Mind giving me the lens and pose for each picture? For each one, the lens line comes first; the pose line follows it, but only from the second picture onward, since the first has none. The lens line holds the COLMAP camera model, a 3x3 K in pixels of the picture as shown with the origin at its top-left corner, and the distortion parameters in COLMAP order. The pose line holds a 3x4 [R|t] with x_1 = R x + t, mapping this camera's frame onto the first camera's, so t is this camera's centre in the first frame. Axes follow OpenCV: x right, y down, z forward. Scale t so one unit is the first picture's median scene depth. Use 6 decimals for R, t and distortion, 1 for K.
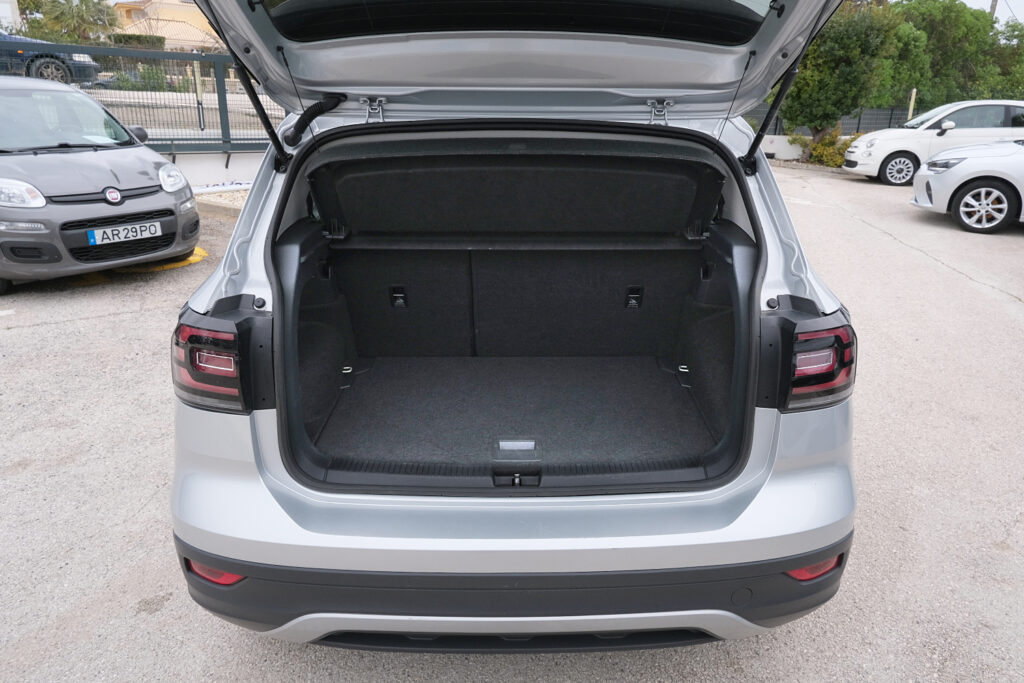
lens RADIAL K [[673.9, 0, 514.0], [0, 673.9, 324.9], [0, 0, 1]] dist [0.001445, -0.001958]
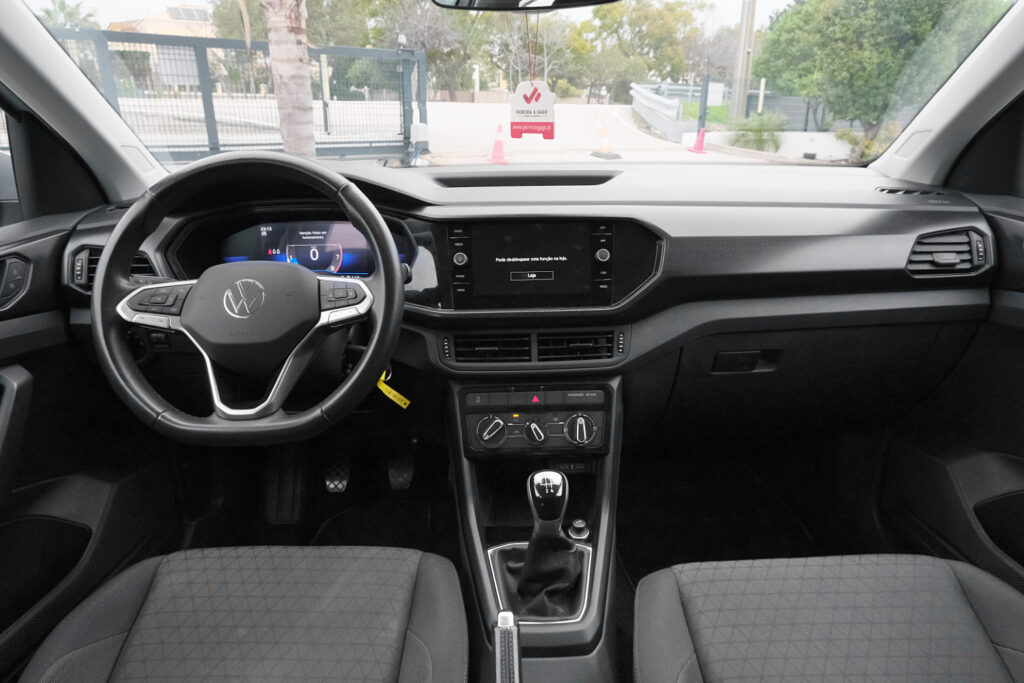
lens RADIAL K [[636.1, 0, 512.0], [0, 636.1, 331.0], [0, 0, 1]] dist [-0.010561, 0.002508]
pose [[0.999778, -0.020940, 0.002127, -0.002890], [0.020920, 0.999742, 0.008844, -0.056102], [-0.002312, -0.008798, 0.999959, 0.243322]]
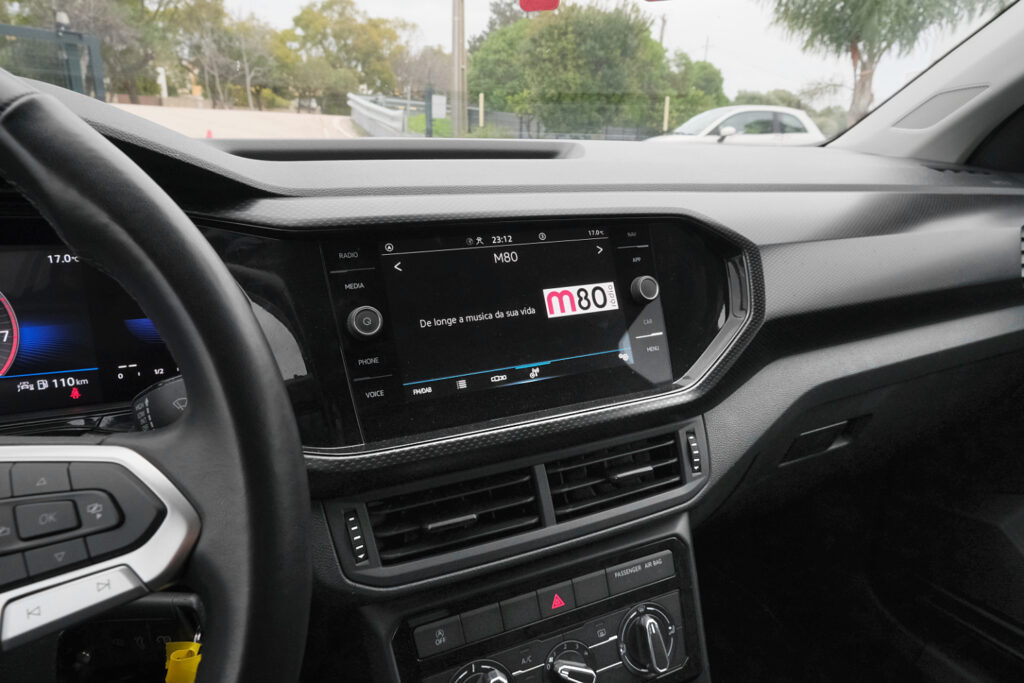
lens RADIAL K [[636.1, 0, 512.0], [0, 636.1, 331.0], [0, 0, 1]] dist [-0.010561, 0.002508]
pose [[0.906223, -0.119042, 0.405696, -0.016709], [0.123000, 0.992271, 0.016407, -0.064215], [-0.404514, 0.035032, 0.913861, 0.293121]]
